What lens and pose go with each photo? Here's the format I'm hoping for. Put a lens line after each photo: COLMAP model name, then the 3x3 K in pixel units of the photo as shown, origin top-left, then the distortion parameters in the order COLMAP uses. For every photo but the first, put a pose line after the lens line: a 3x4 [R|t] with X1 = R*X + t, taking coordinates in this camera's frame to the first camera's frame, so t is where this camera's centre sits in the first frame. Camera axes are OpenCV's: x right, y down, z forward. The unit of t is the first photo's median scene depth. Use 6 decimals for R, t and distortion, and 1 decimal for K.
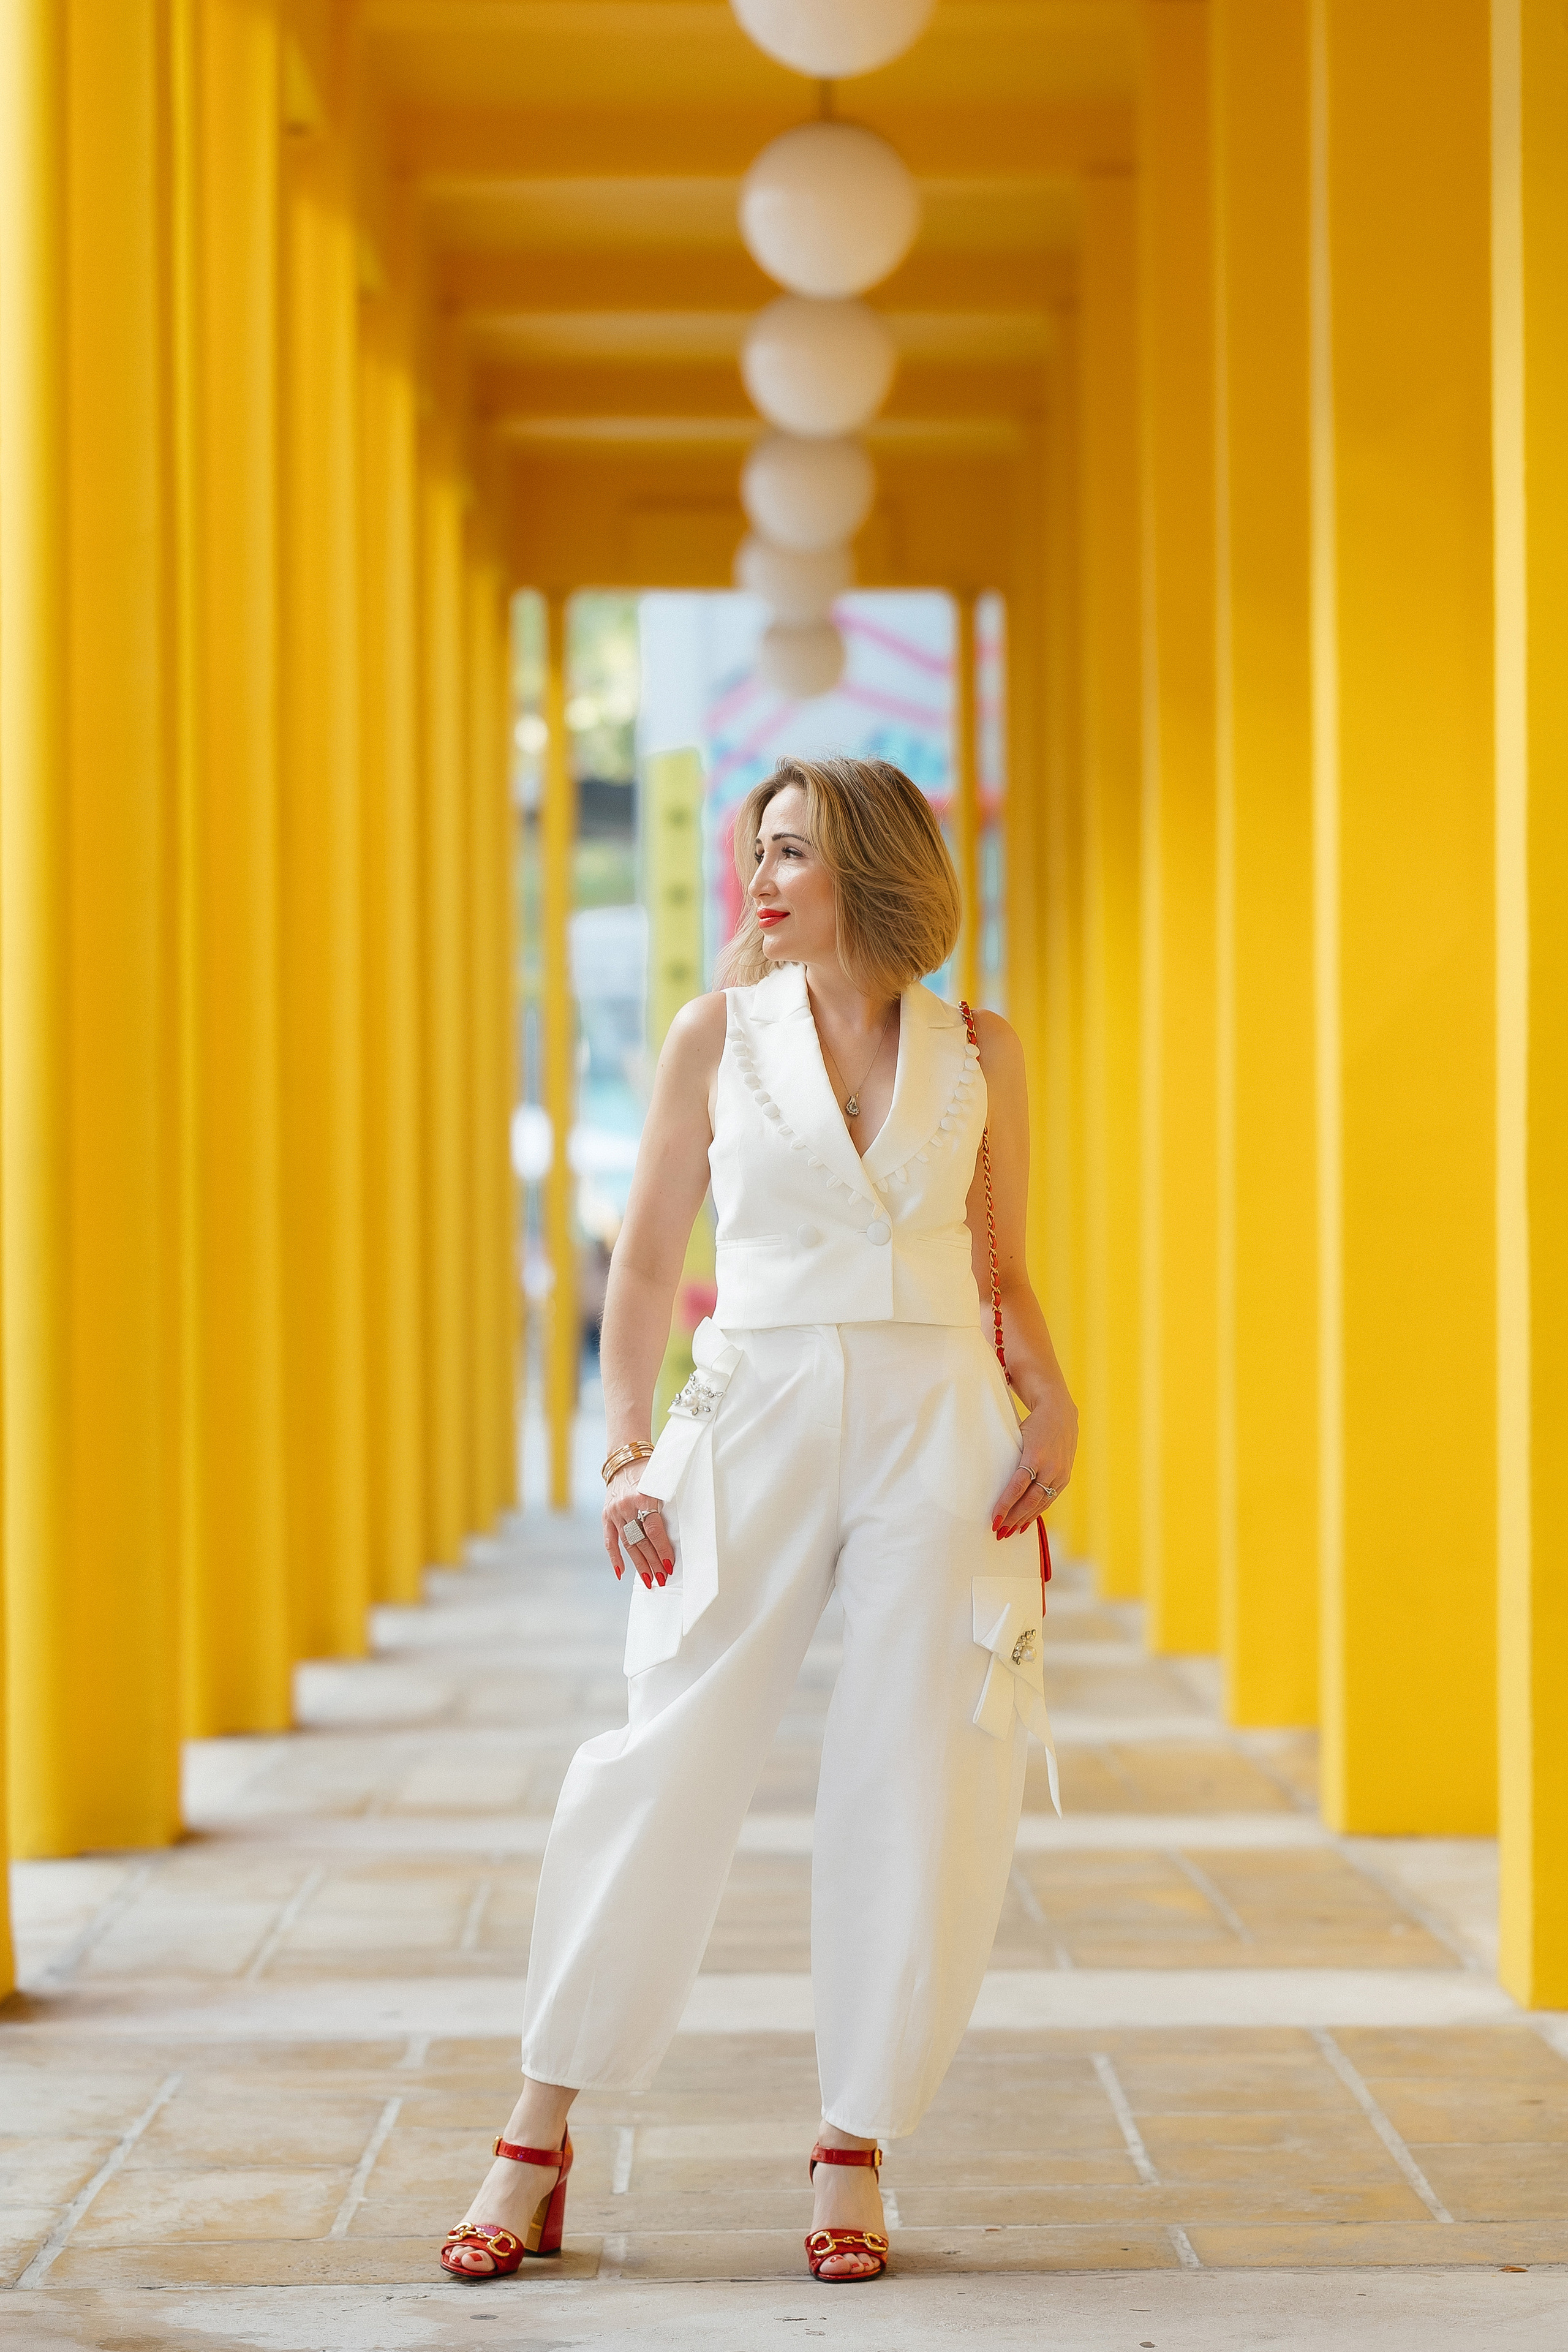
lens RADIAL K [[6977.7, 0, 784.0], [0, 6977.7, 1176.0], [0, 0, 1]] dist [0.337300, 0.123812]
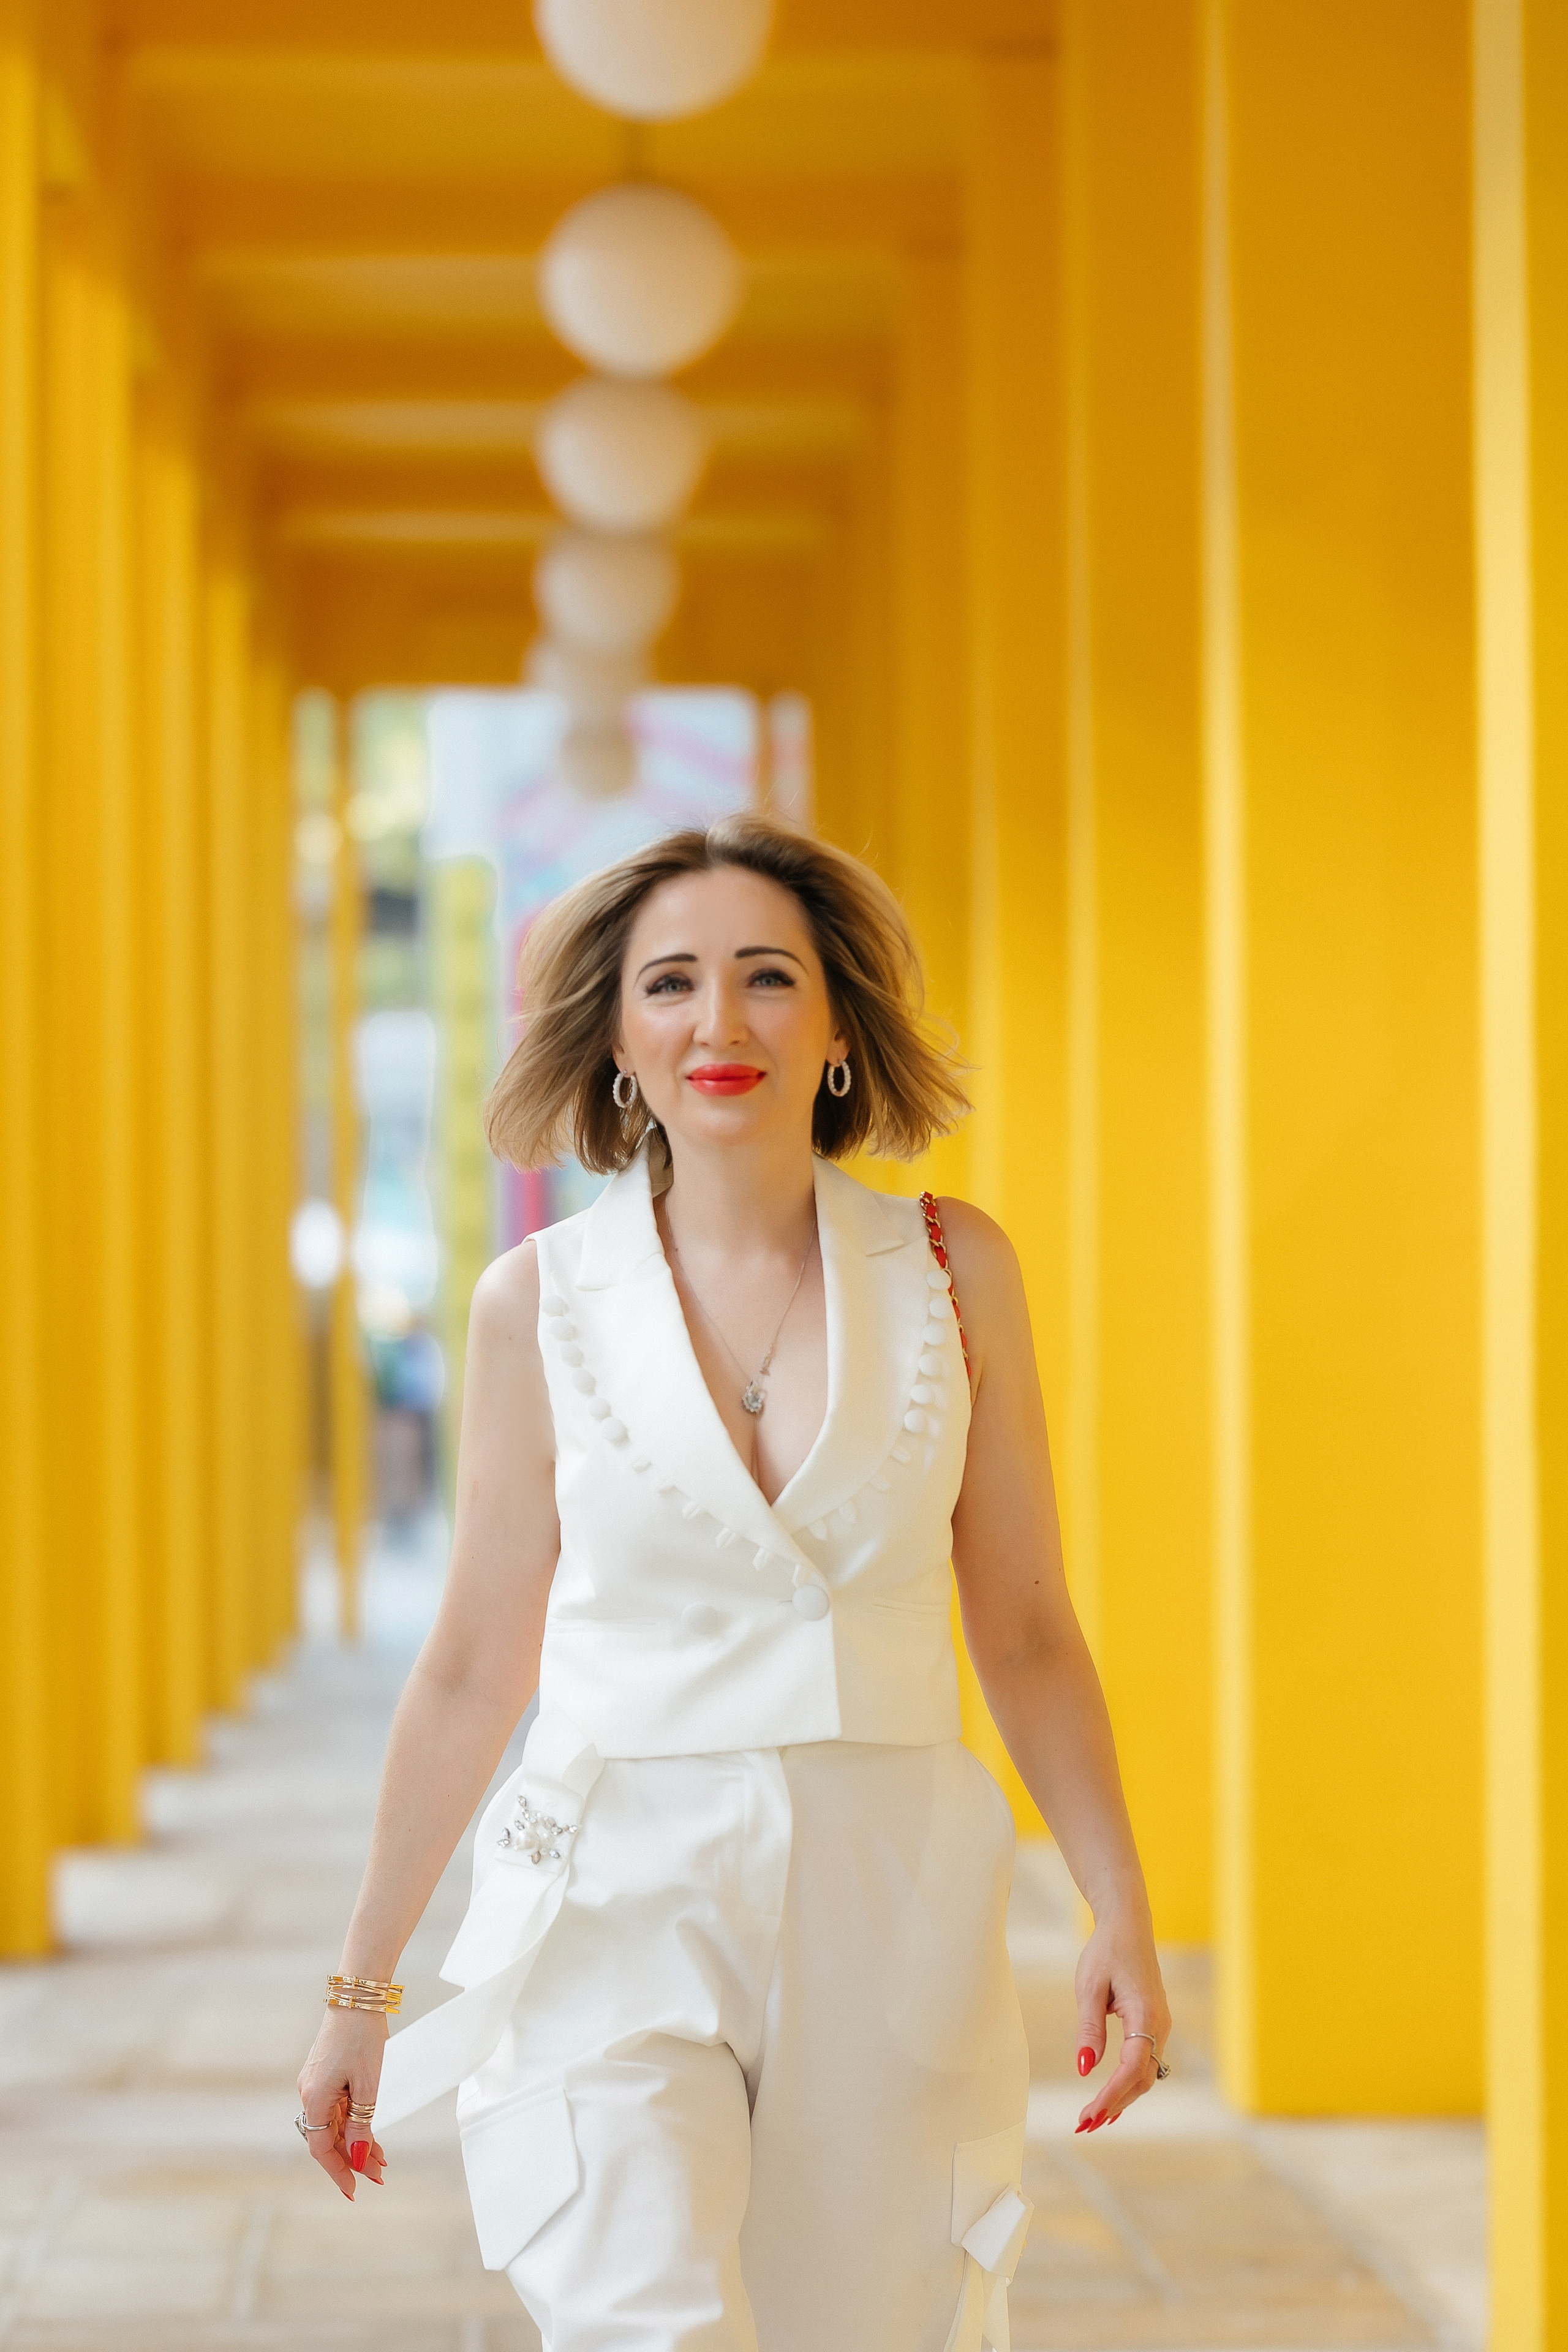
lens RADIAL K [[6203.3, 0, 784.0], [0, 6203.3, 1176.0], [0, 0, 1]] dist [0.033422, -0.169451]
pose [[0.999253, -0.001592, 0.038612, -0.005938], [0.001844, 0.999977, -0.006493, -0.013690], [-0.038600, 0.006559, 0.999233, 0.172887]]
